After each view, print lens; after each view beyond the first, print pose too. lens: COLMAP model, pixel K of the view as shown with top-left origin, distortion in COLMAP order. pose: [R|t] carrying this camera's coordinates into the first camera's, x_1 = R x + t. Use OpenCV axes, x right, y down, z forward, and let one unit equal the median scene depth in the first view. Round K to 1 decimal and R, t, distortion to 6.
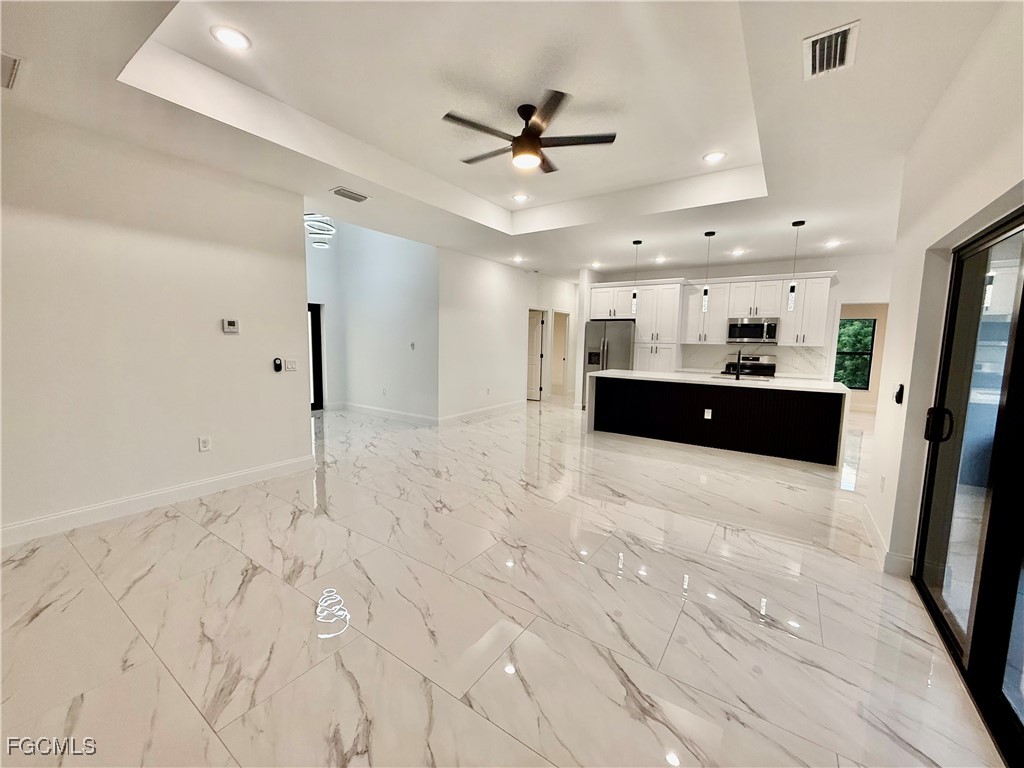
lens RADIAL K [[407.9, 0, 509.6], [0, 407.9, 382.5], [0, 0, 1]] dist [-0.000208, 0.000260]
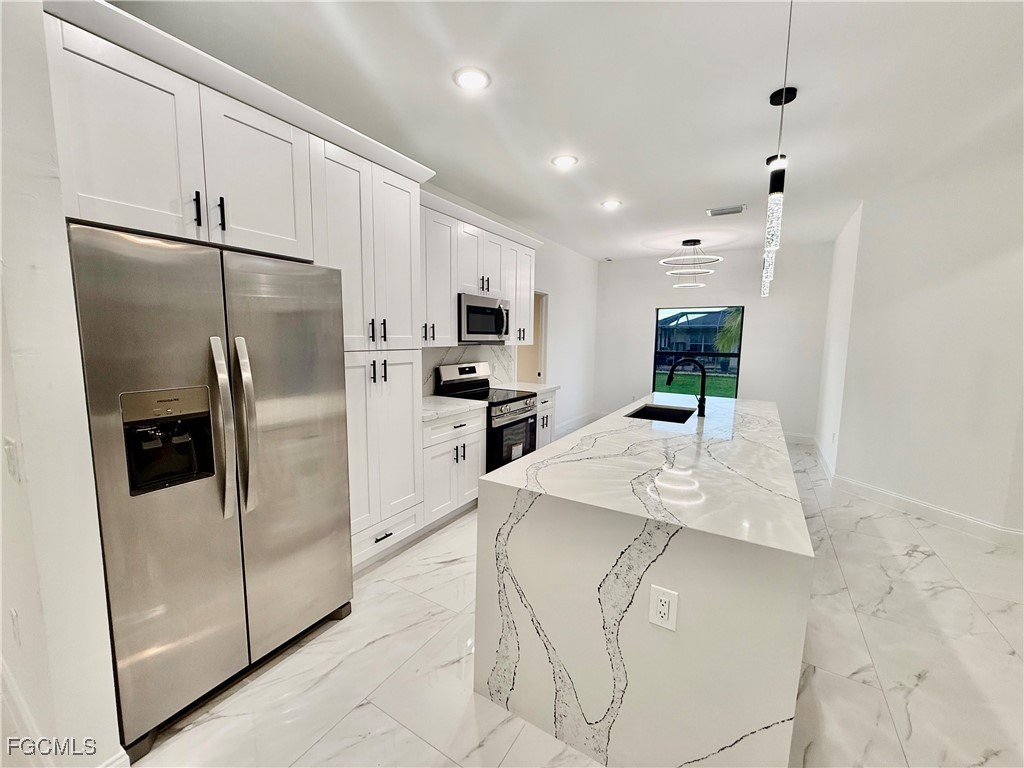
lens RADIAL K [[407.9, 0, 510.1], [0, 407.9, 383.4], [0, 0, 1]] dist [-0.000208, 0.000260]
pose [[-0.049274, -0.131188, 0.990132, 0.052366], [0.091778, 0.986548, 0.135280, -0.182381], [-0.994560, 0.097538, -0.036571, 1.587005]]
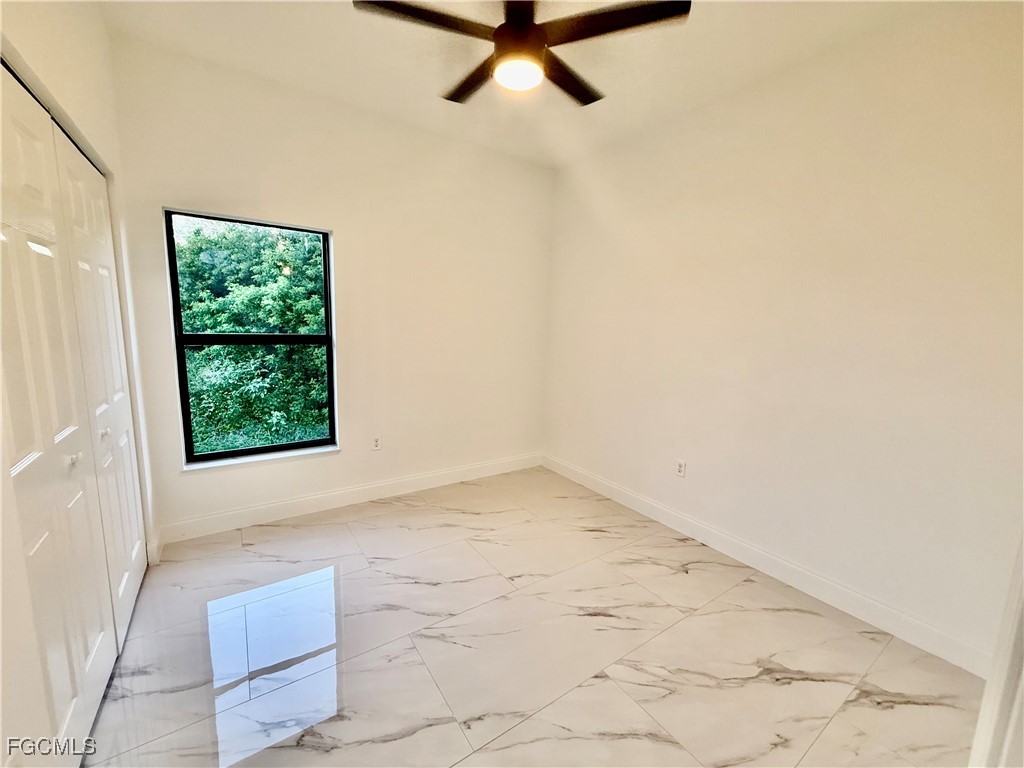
lens RADIAL K [[407.9, 0, 505.7], [0, 407.9, 383.0], [0, 0, 1]] dist [-0.000208, 0.000260]
pose [[0.370301, -0.142414, 0.917930, 1.277994], [0.070838, 0.989629, 0.124962, -0.135816], [-0.926207, 0.018751, 0.376549, 1.507234]]
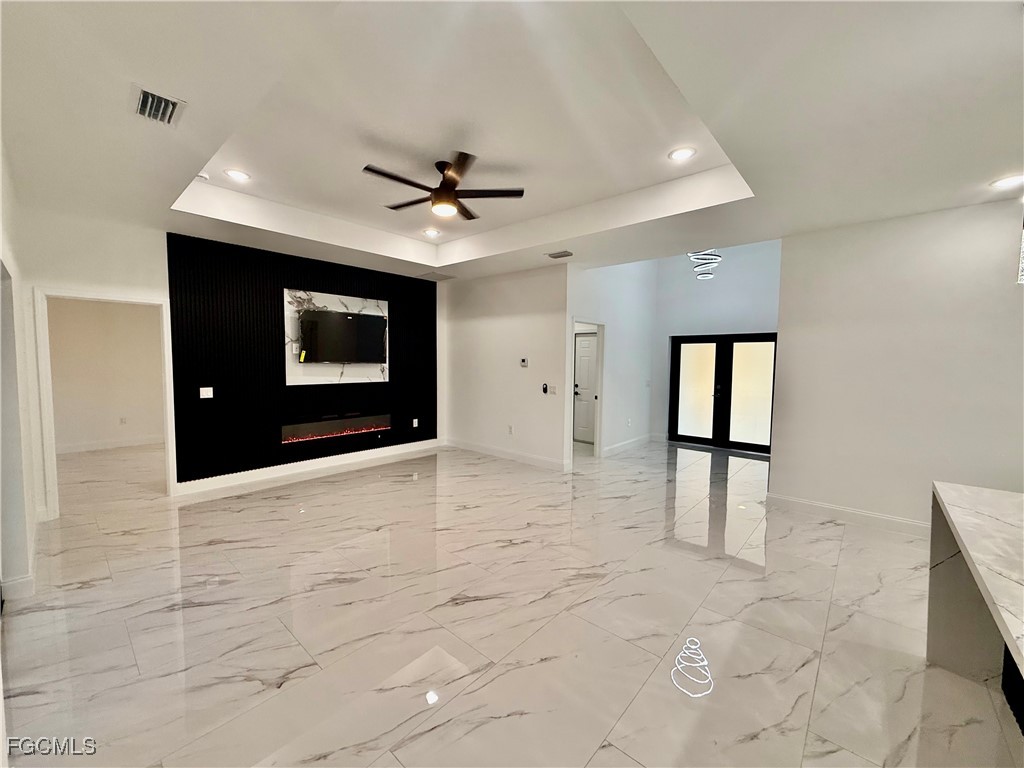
lens RADIAL K [[407.9, 0, 509.8], [0, 407.9, 382.5], [0, 0, 1]] dist [-0.000208, 0.000260]
pose [[-0.125591, 0.037811, -0.991361, 0.797355], [-0.116950, 0.991742, 0.052641, -0.114383], [0.985165, 0.122551, -0.120132, 0.967223]]
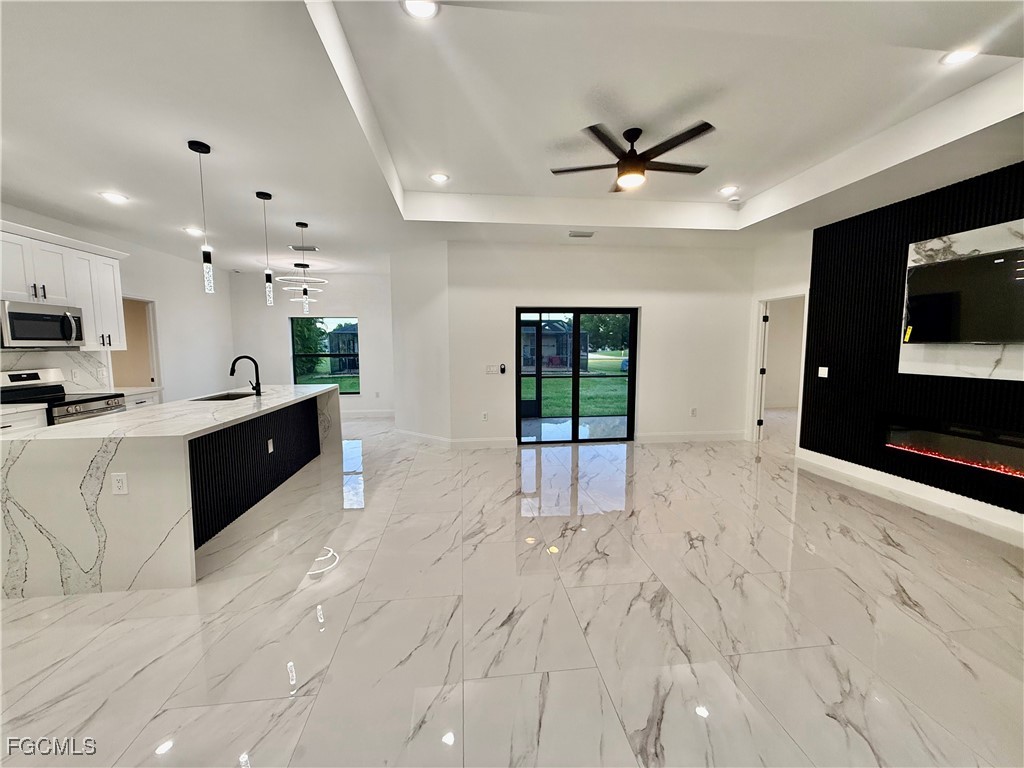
lens RADIAL K [[407.9, 0, 509.5], [0, 407.9, 383.1], [0, 0, 1]] dist [-0.000208, 0.000260]
pose [[-0.658576, -0.086993, 0.747469, -0.418140], [0.070541, 0.981785, 0.176415, -0.166610], [-0.749201, 0.168910, -0.640443, 1.421644]]
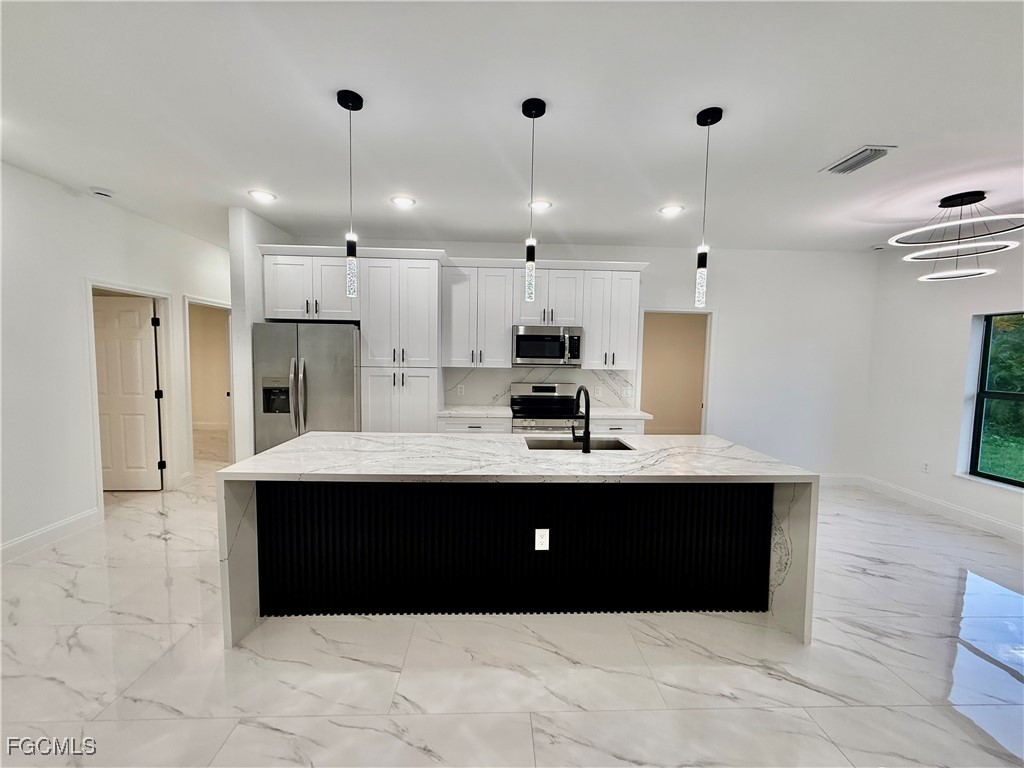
lens RADIAL K [[407.9, 0, 509.1], [0, 407.9, 383.4], [0, 0, 1]] dist [-0.000208, 0.000260]
pose [[0.802132, -0.045465, 0.595413, 0.262383], [0.059610, 0.998213, -0.004083, -0.111937], [-0.594164, 0.038767, 0.803409, 0.839345]]
